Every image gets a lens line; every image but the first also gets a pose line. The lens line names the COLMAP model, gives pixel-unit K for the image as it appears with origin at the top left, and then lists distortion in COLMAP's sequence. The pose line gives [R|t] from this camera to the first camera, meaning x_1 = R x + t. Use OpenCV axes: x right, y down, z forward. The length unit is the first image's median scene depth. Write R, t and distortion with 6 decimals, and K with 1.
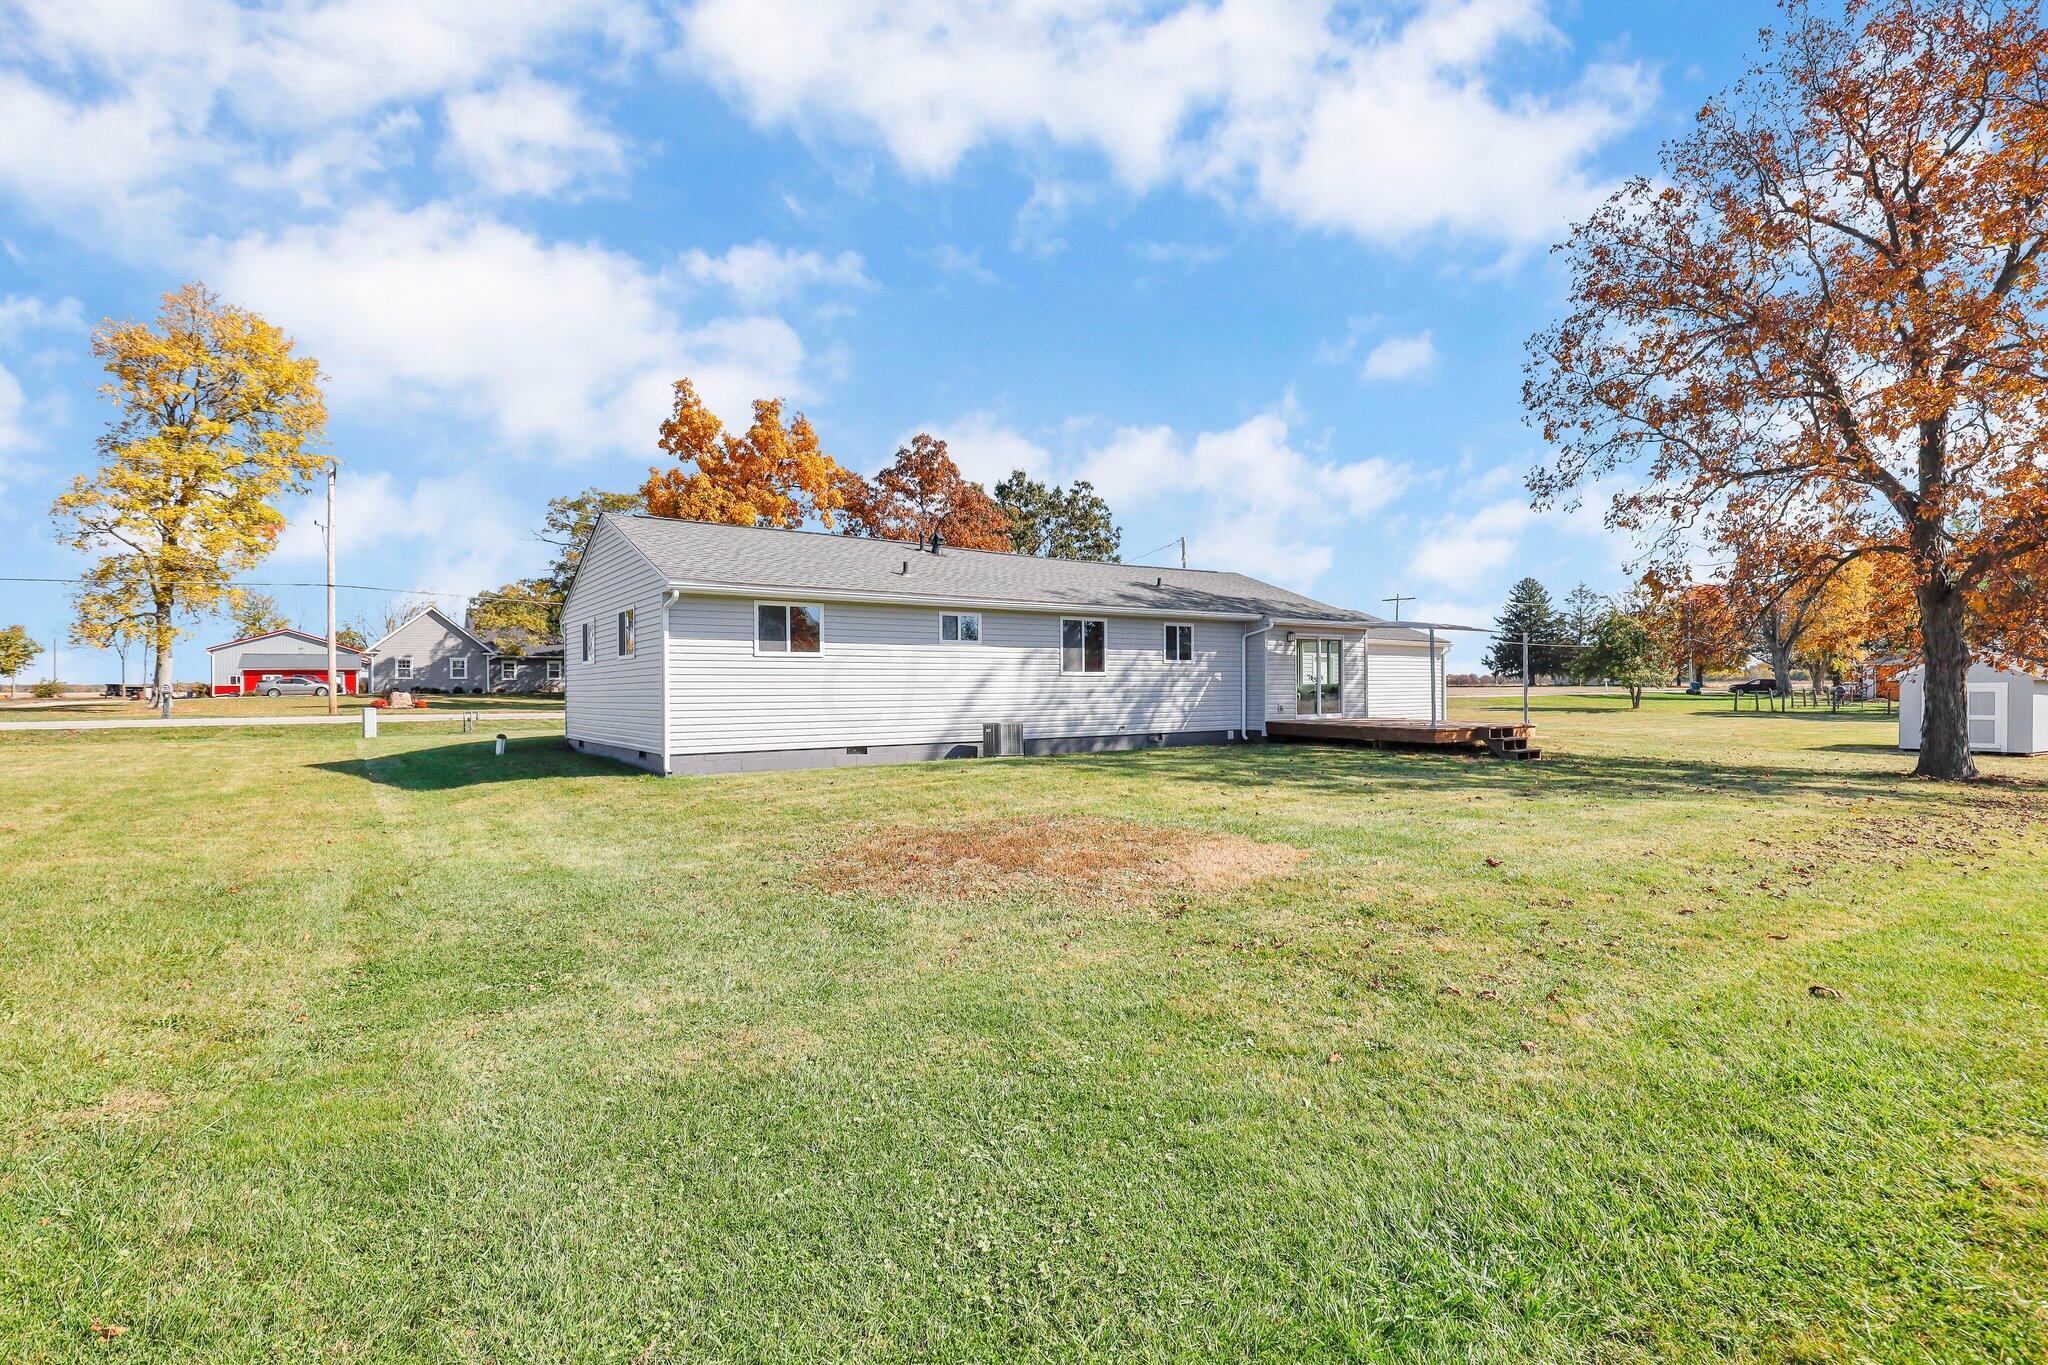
lens RADIAL K [[995.9, 0, 1035.2], [0, 995.9, 684.7], [0, 0, 1]] dist [0.001117, 0.000546]
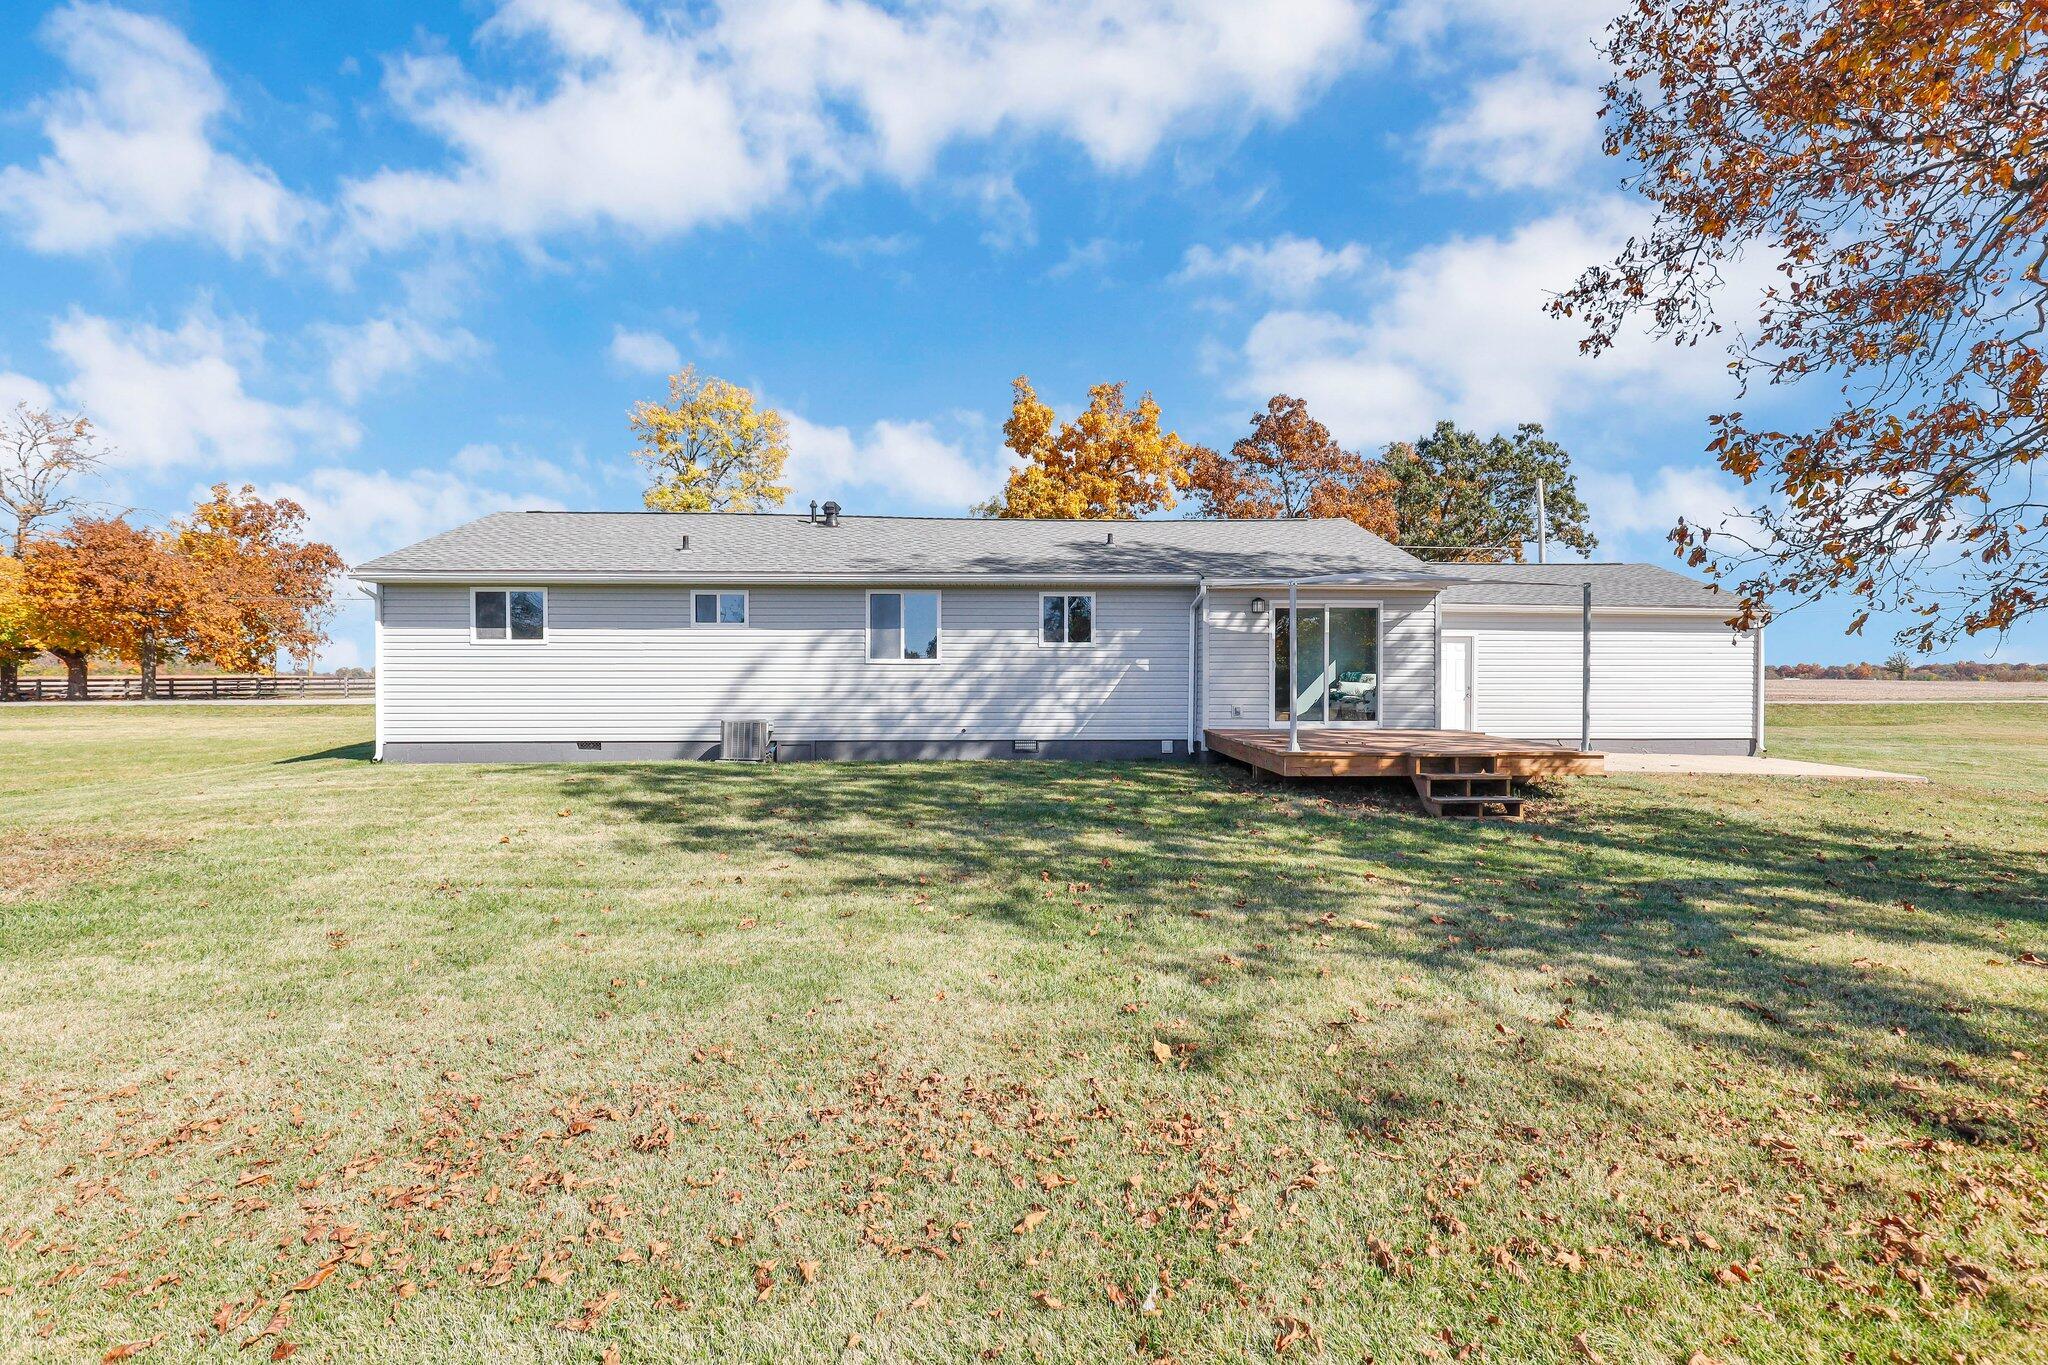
lens RADIAL K [[995.9, 0, 1035.2], [0, 995.9, 684.7], [0, 0, 1]] dist [0.001117, 0.000546]
pose [[0.835437, 0.007458, -0.549536, 0.538260], [-0.002862, 0.999953, 0.009219, 0.000117], [0.549579, -0.006130, 0.835419, 0.369971]]
